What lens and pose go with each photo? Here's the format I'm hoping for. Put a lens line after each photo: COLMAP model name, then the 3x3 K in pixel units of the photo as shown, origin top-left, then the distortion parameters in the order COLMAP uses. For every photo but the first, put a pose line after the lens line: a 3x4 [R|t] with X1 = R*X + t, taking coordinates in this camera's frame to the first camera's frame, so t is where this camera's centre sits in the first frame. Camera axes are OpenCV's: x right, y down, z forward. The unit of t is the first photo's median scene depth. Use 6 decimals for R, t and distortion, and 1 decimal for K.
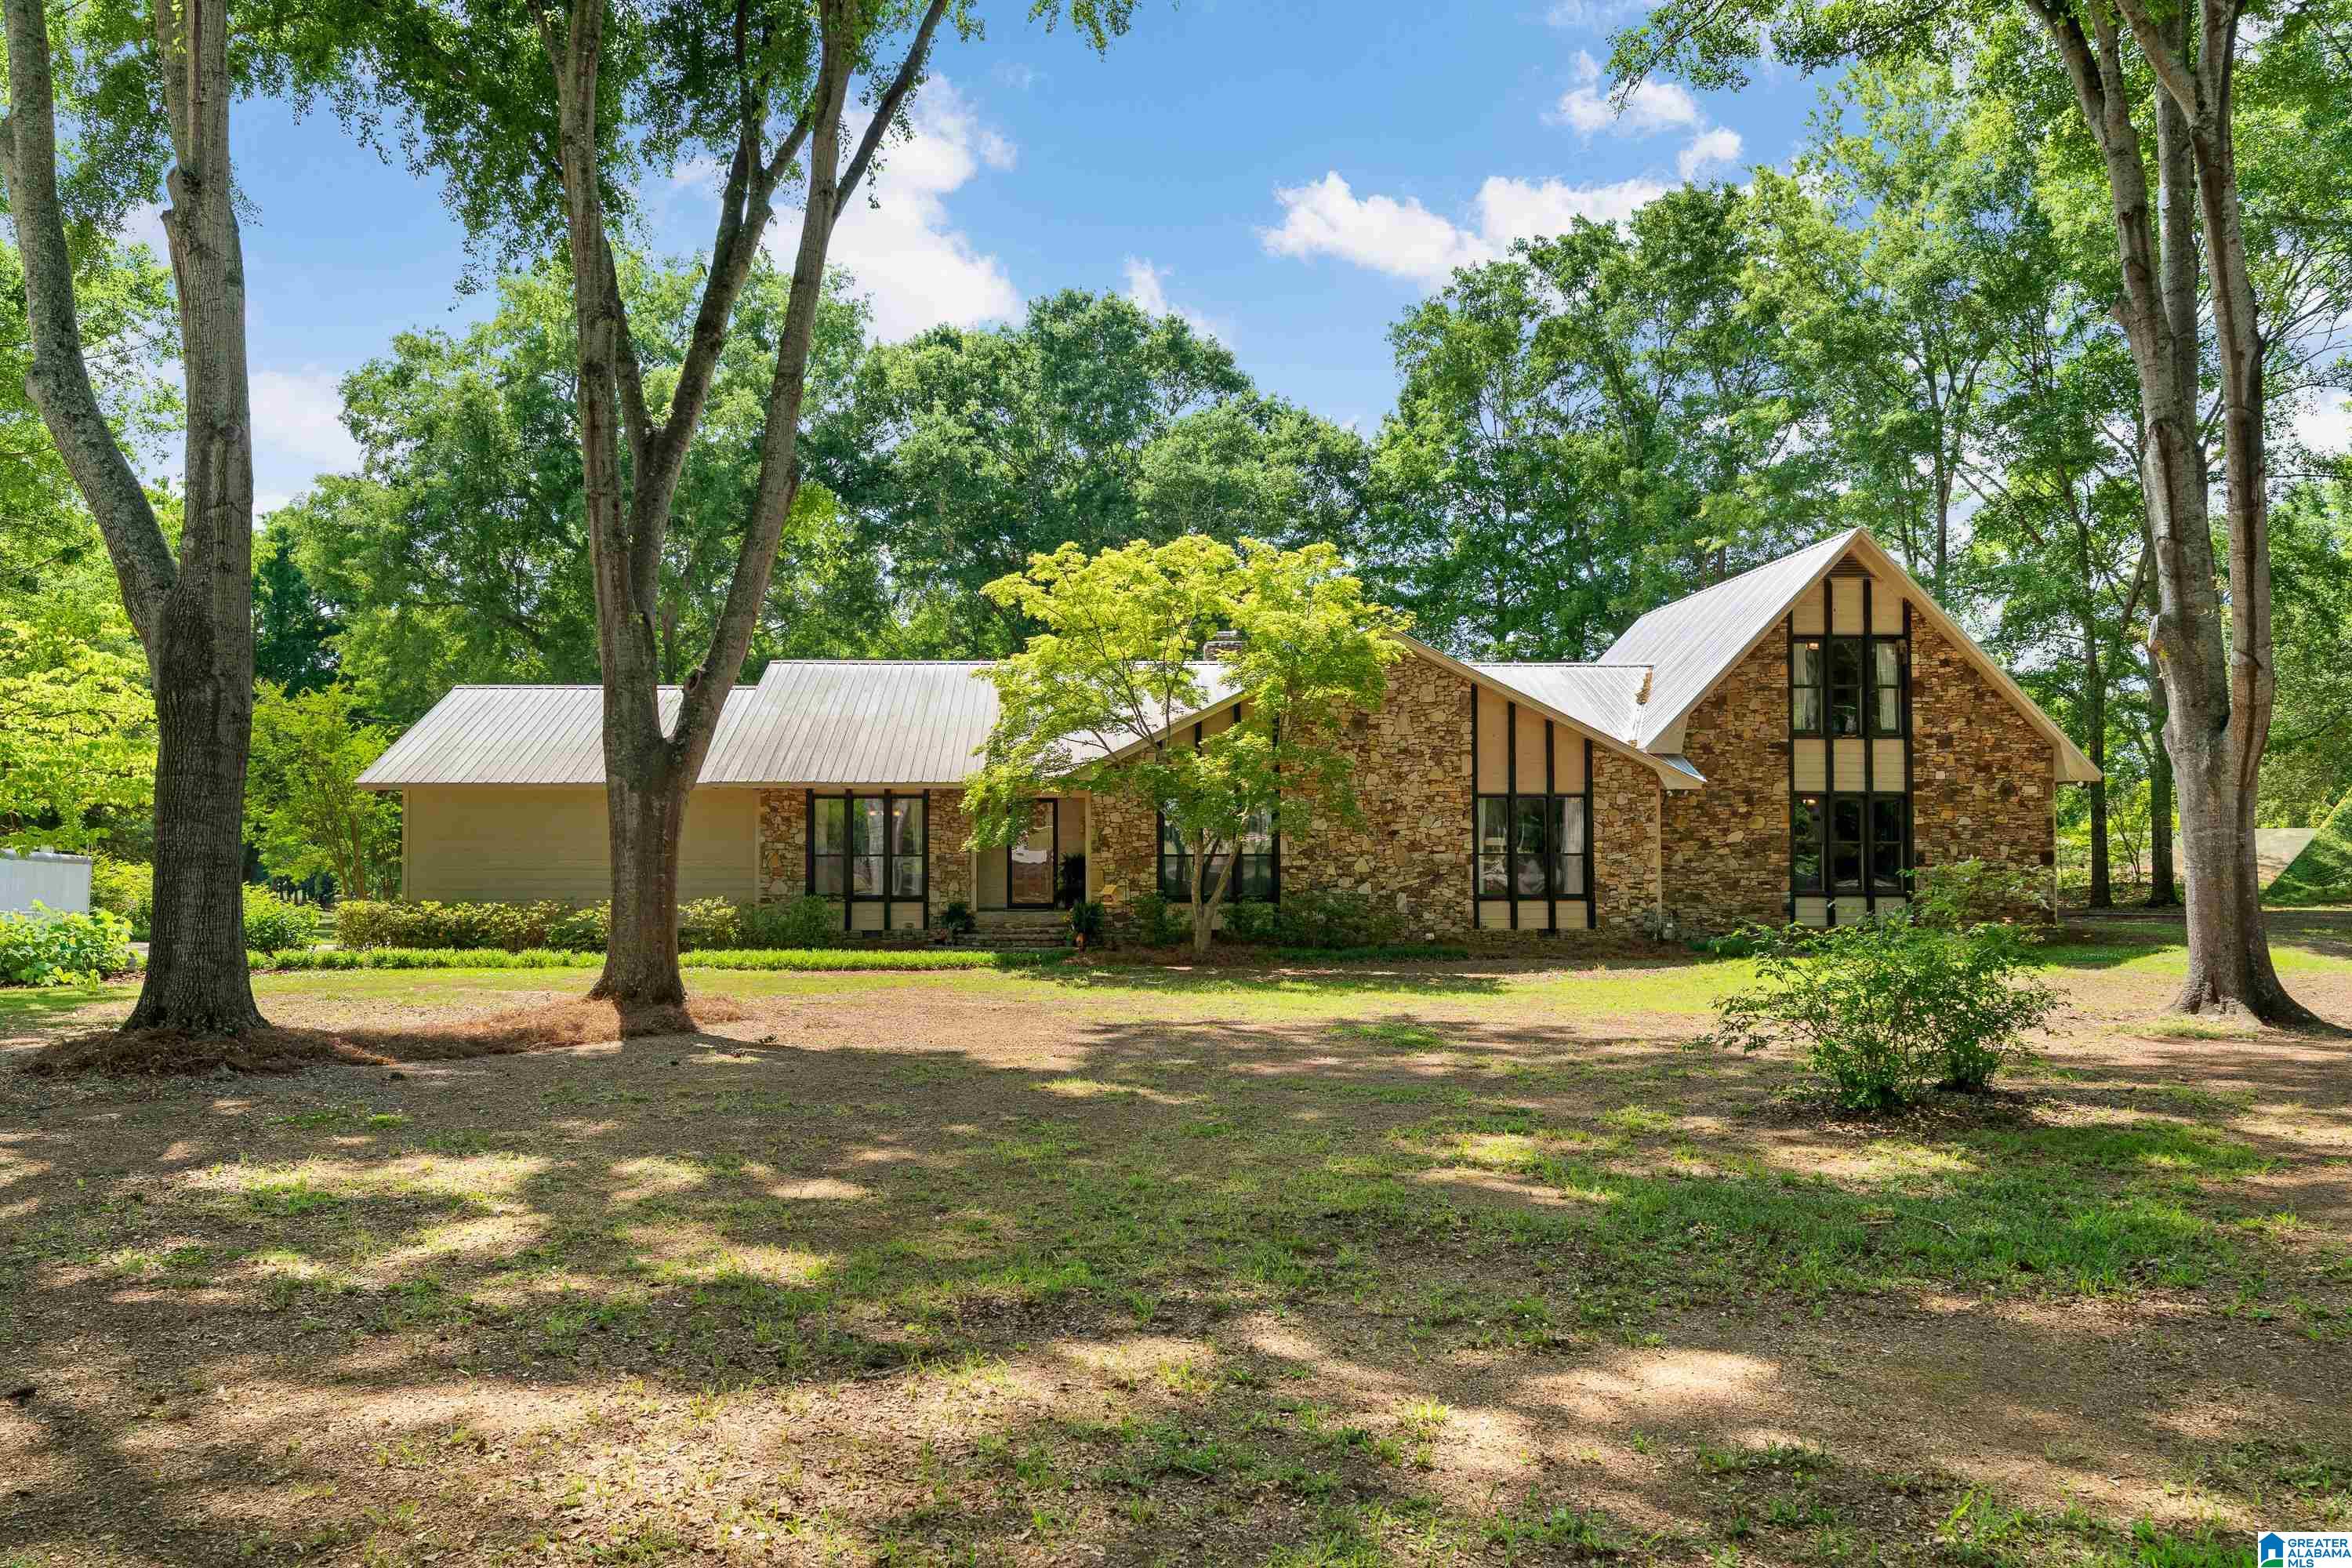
lens RADIAL K [[1805.9, 0, 1174.2], [0, 1805.9, 783.2], [0, 0, 1]] dist [0.007351, 0.006946]
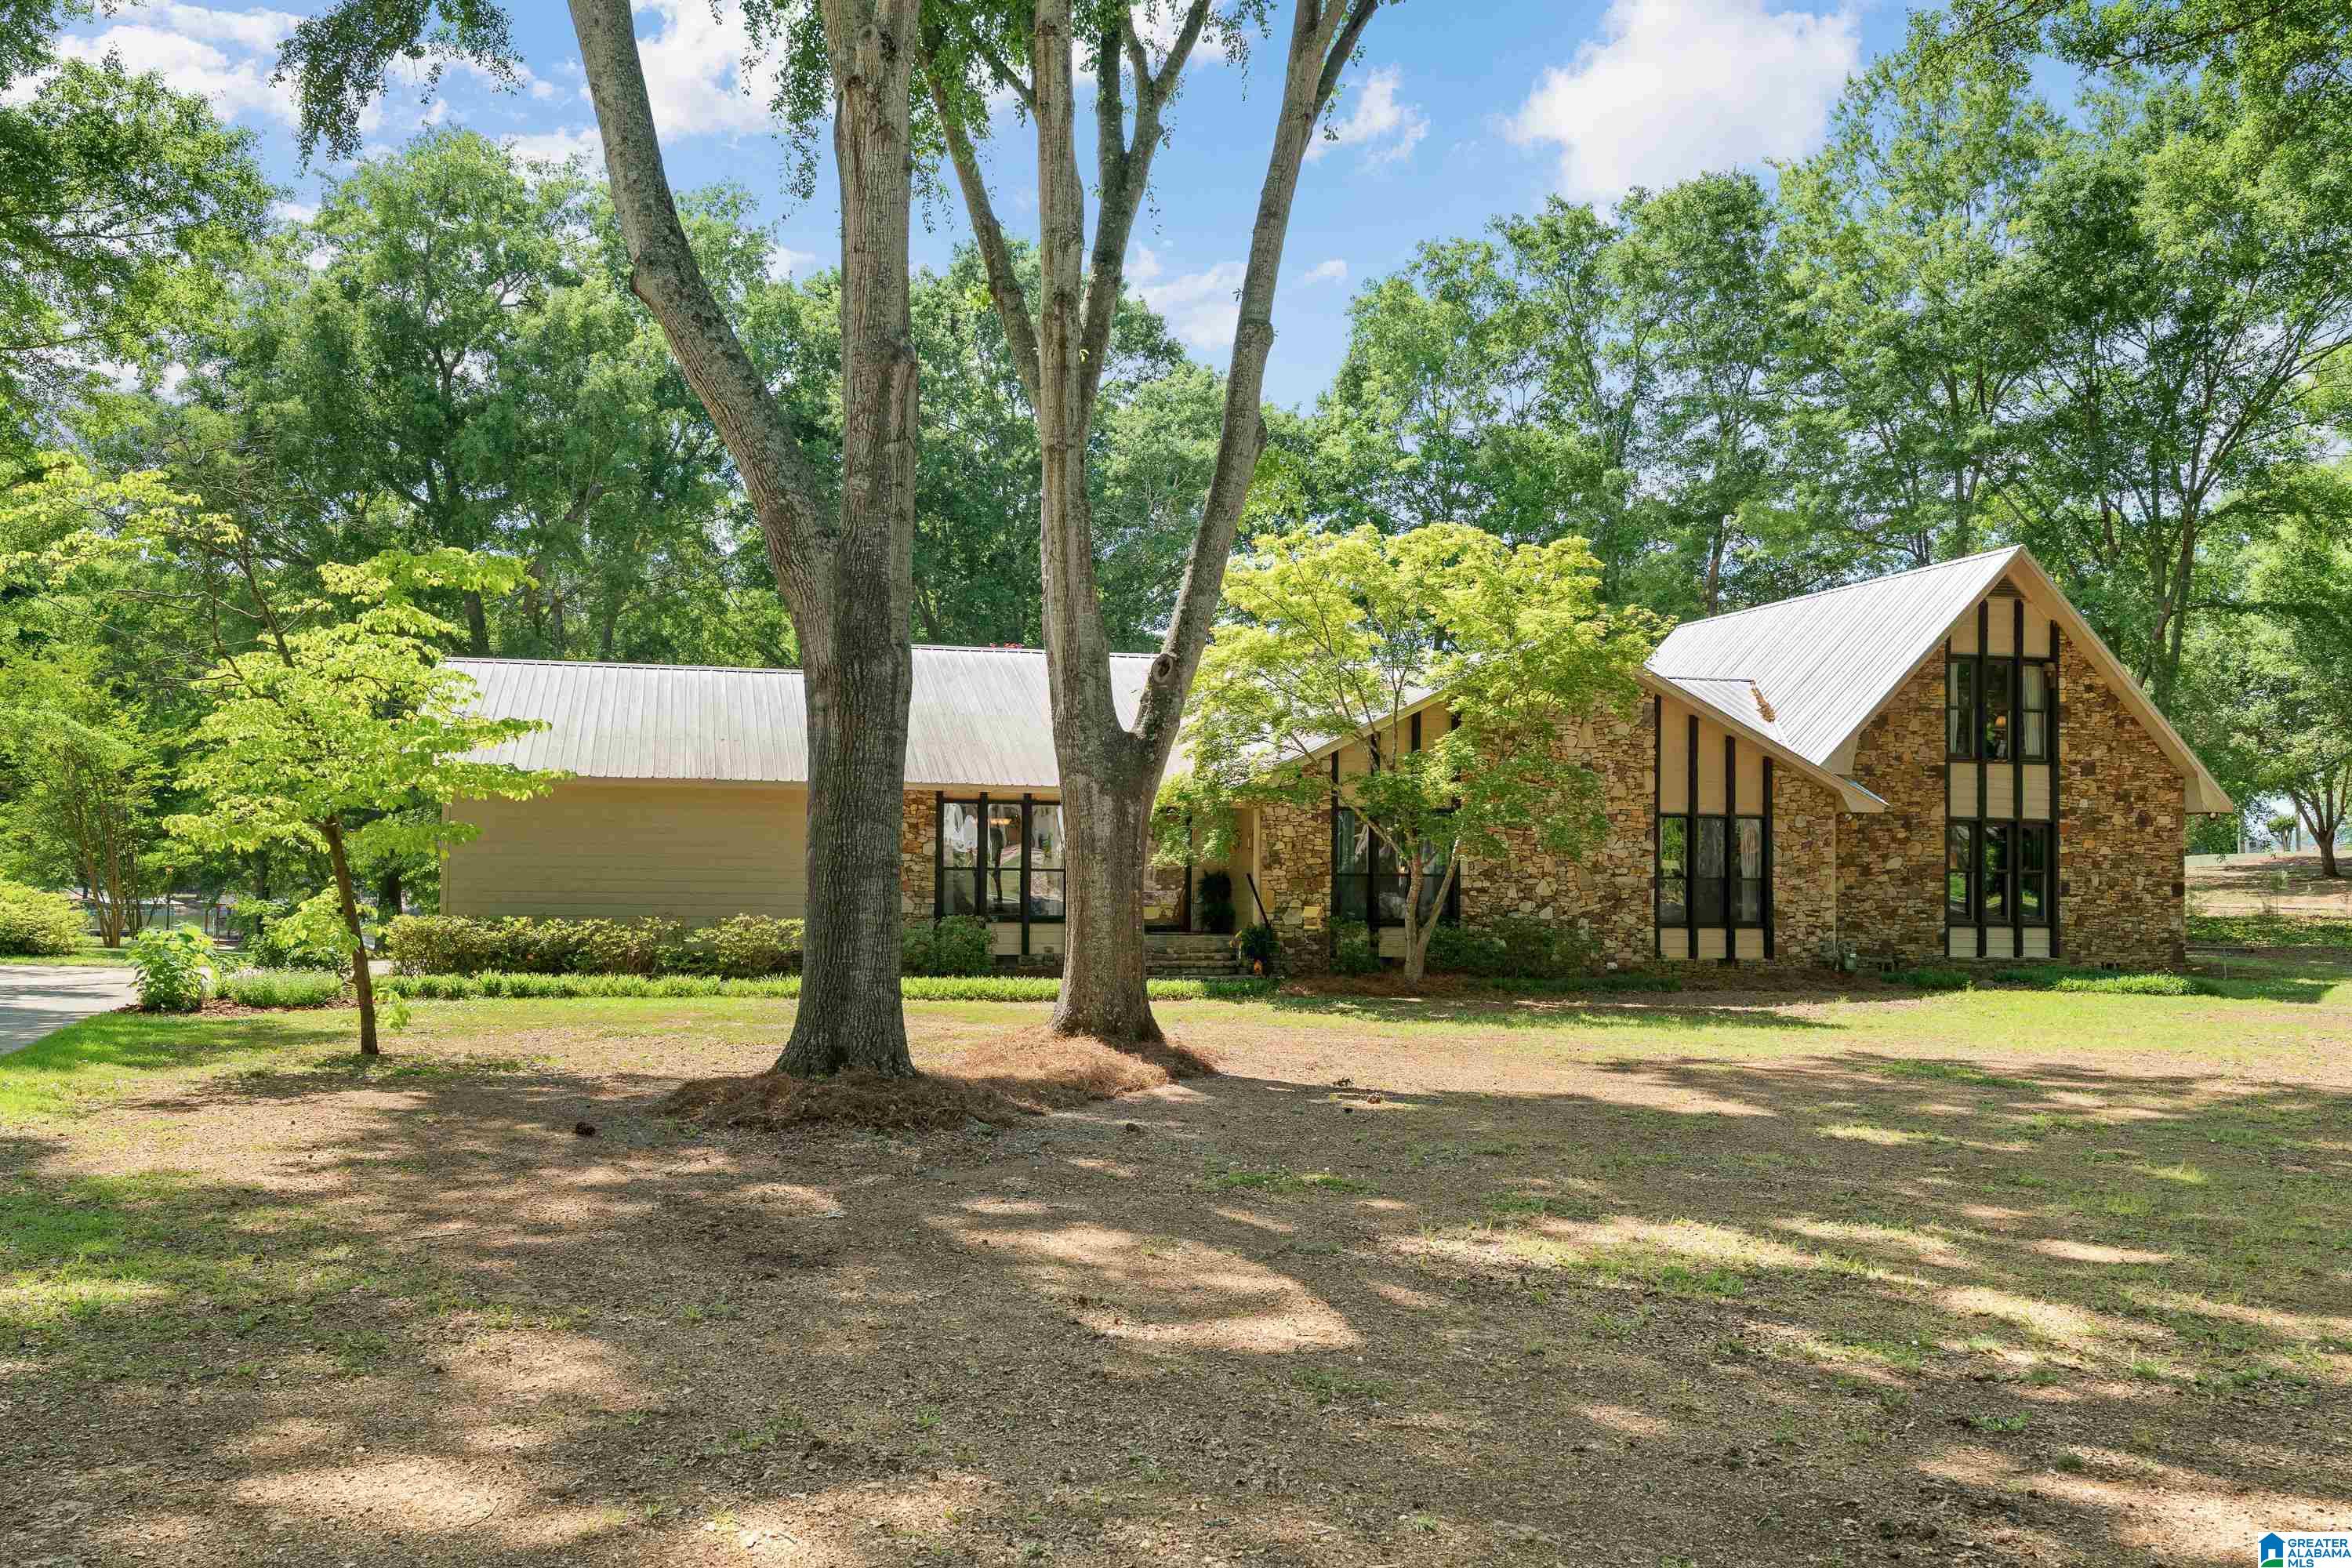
lens RADIAL K [[1987.1, 0, 1181.3], [0, 1987.1, 794.8], [0, 0, 1]] dist [0.004135, 0.004115]
pose [[0.981586, 0.022159, 0.189730, -0.267756], [-0.022409, 0.999749, -0.000831, 0.002887], [-0.189700, -0.003436, 0.981836, 0.040304]]
